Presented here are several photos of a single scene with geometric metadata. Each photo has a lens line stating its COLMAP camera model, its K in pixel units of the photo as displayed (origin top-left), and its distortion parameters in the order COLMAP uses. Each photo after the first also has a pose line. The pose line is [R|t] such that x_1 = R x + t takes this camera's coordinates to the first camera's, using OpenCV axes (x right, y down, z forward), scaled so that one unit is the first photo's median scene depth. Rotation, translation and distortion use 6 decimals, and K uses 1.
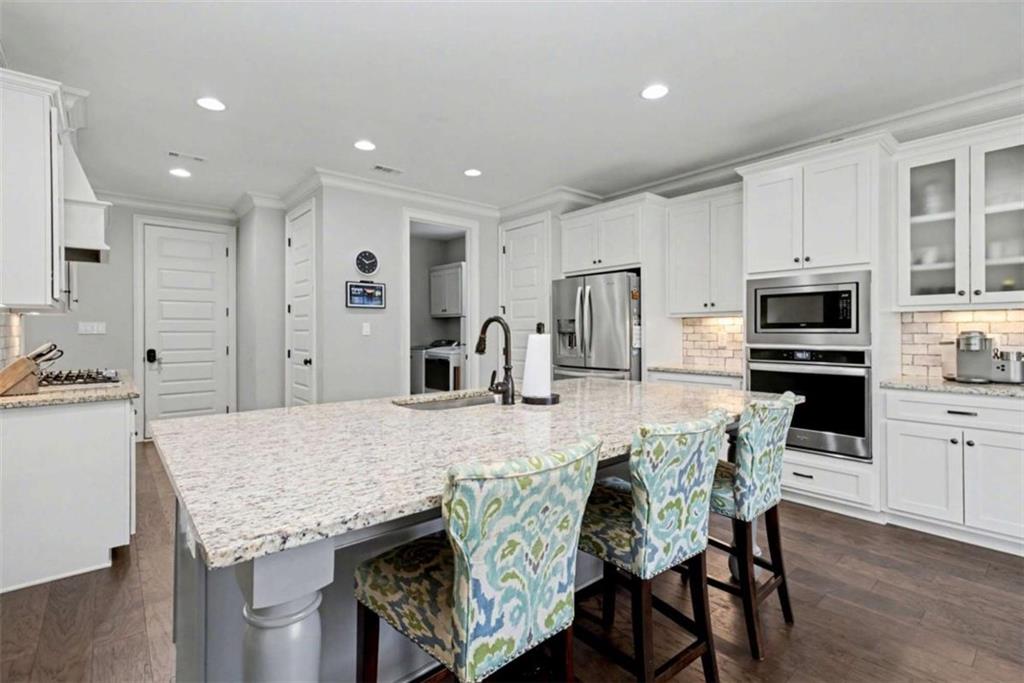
lens RADIAL K [[475.1, 0, 510.6], [0, 475.1, 331.1], [0, 0, 1]] dist [0.016219, 0.000062]
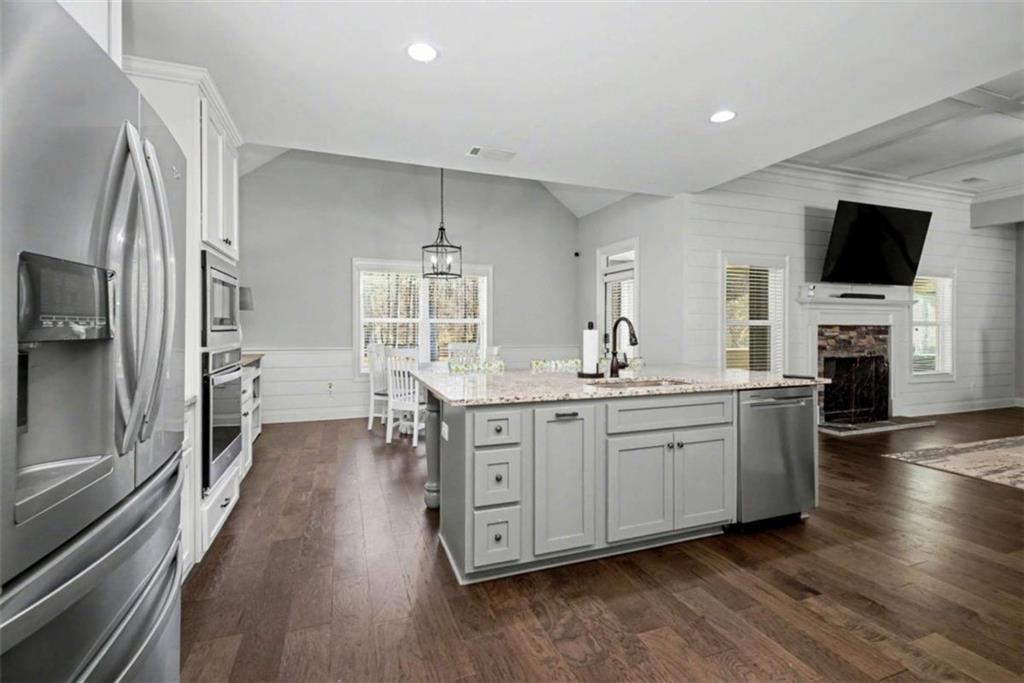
lens RADIAL K [[457.3, 0, 509.9], [0, 457.3, 325.2], [0, 0, 1]] dist [0.002849, 0.001161]
pose [[-0.939404, 0.003550, 0.342794, -0.130249], [0.003007, 0.999993, -0.002116, -0.004376], [-0.342799, -0.000957, -0.939408, 1.690848]]
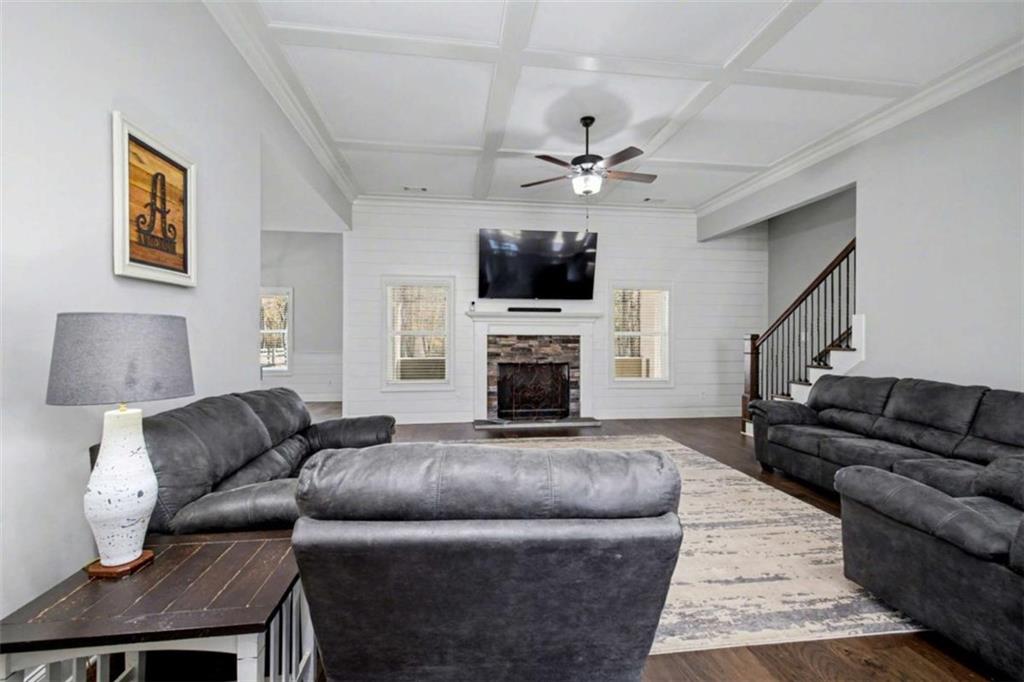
lens RADIAL K [[442.7, 0, 512.0], [0, 442.7, 341.0], [0, 0, 1]] dist [0.000409, 0.000025]
pose [[-0.846762, -0.004224, 0.531955, -1.898329], [0.000687, 0.999959, 0.009034, 0.004907], [-0.531971, 0.008015, -0.846724, 1.233994]]
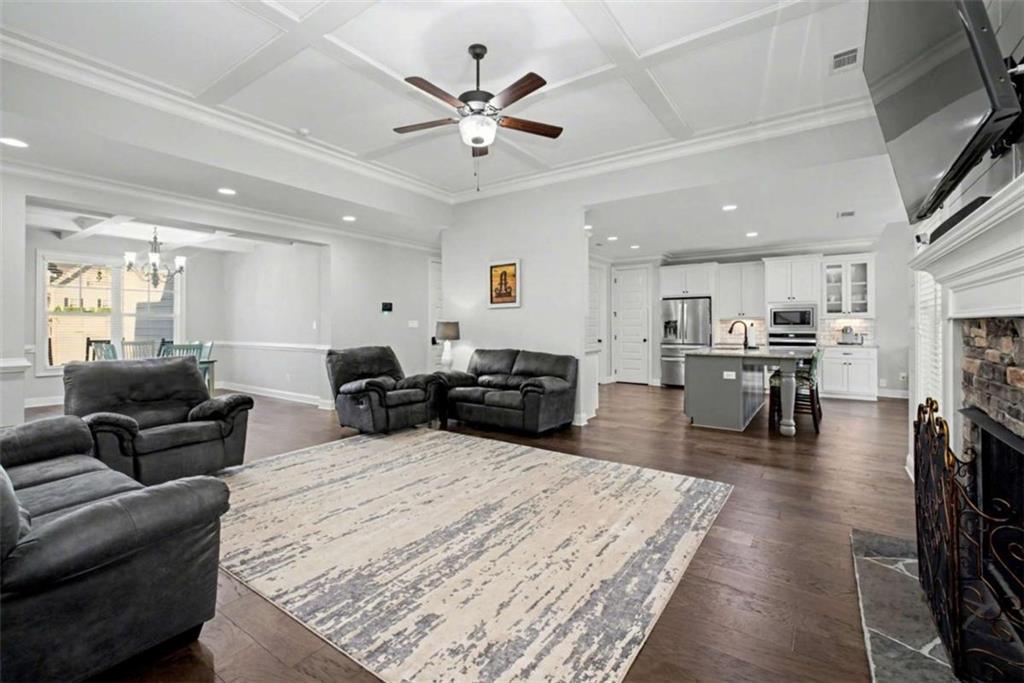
lens RADIAL K [[453.5, 0, 509.0], [0, 453.5, 325.7], [0, 0, 1]] dist [0.022594, -0.000069]
pose [[0.966957, 0.002099, 0.254930, -1.584434], [-0.001276, 0.999993, -0.003392, 0.009082], [-0.254935, 0.002954, 0.966954, -1.057056]]
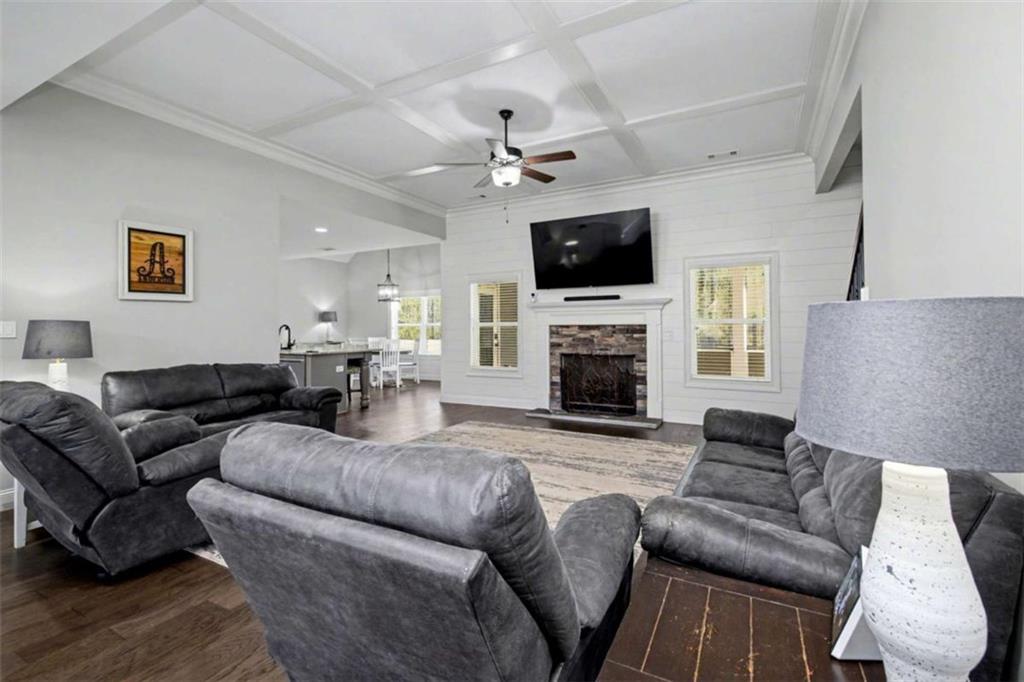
lens RADIAL K [[457.3, 0, 509.9], [0, 457.3, 324.7], [0, 0, 1]] dist [0.002849, 0.001161]
pose [[-0.363966, 0.012651, 0.931326, -2.666783], [0.009453, 0.999906, -0.009888, 0.012333], [-0.931364, 0.005205, -0.364051, 0.487044]]
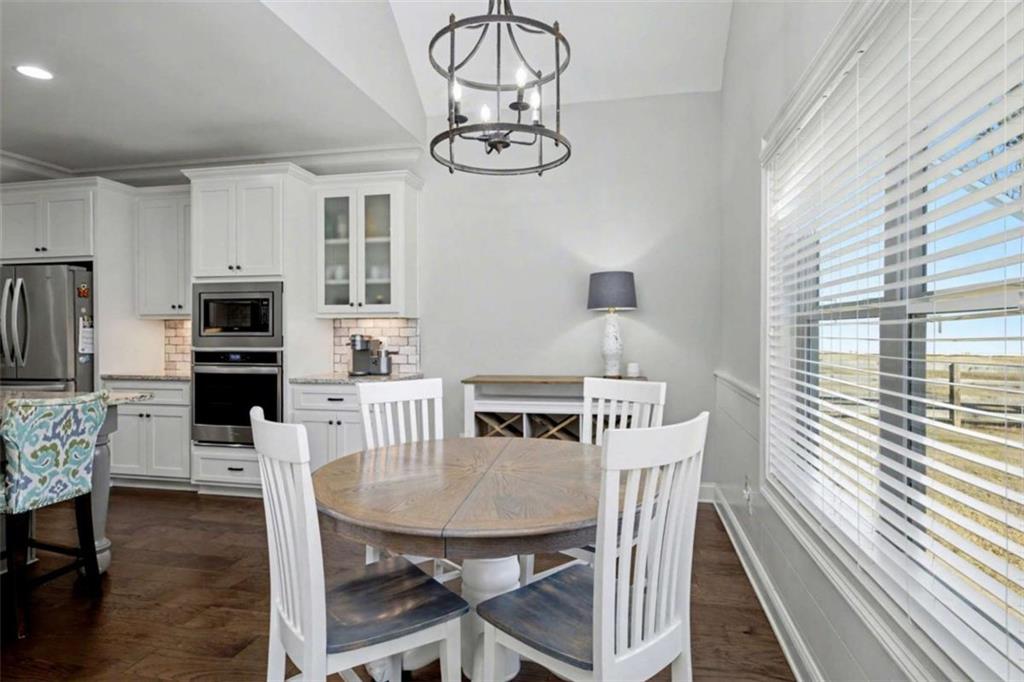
lens RADIAL K [[557.8, 0, 513.2], [0, 557.8, 336.2], [0, 0, 1]] dist [0.001943, 0.000599]
pose [[0.795346, -0.001403, 0.606153, 0.371632], [-0.001106, 0.999992, 0.003766, -0.001790], [-0.606154, -0.003666, 0.795339, -0.394501]]
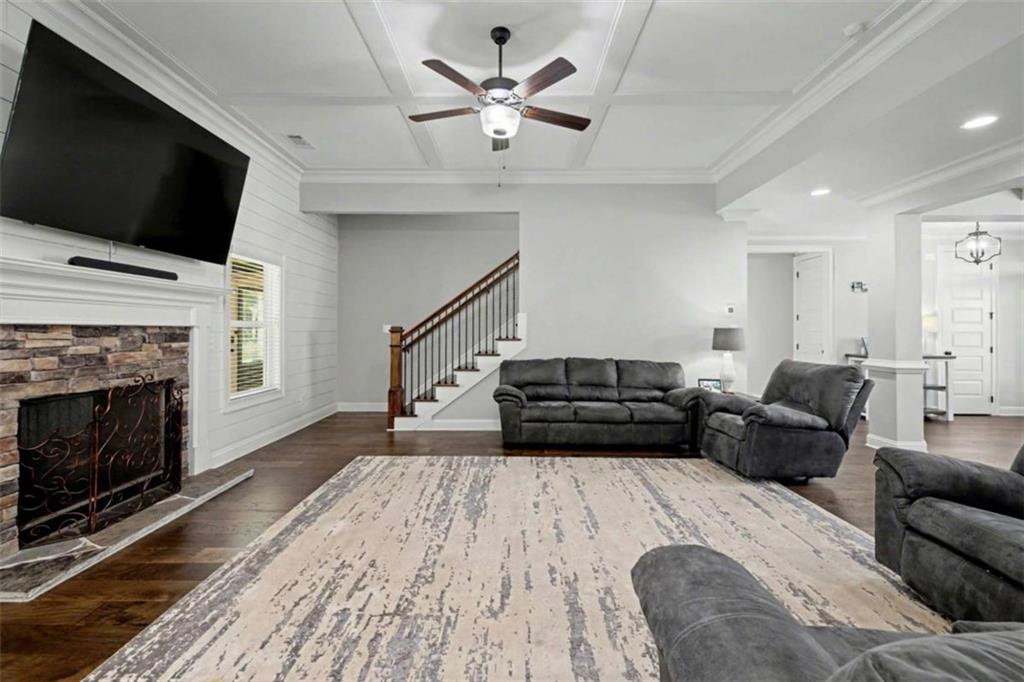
lens RADIAL K [[435.7, 0, 507.9], [0, 435.7, 331.0], [0, 0, 1]] dist [0.003919, 0.000567]
pose [[-0.651825, 0.002255, -0.758366, -0.677954], [-0.004675, 0.999965, 0.006992, -0.002637], [0.758355, 0.008103, -0.651792, 0.622807]]
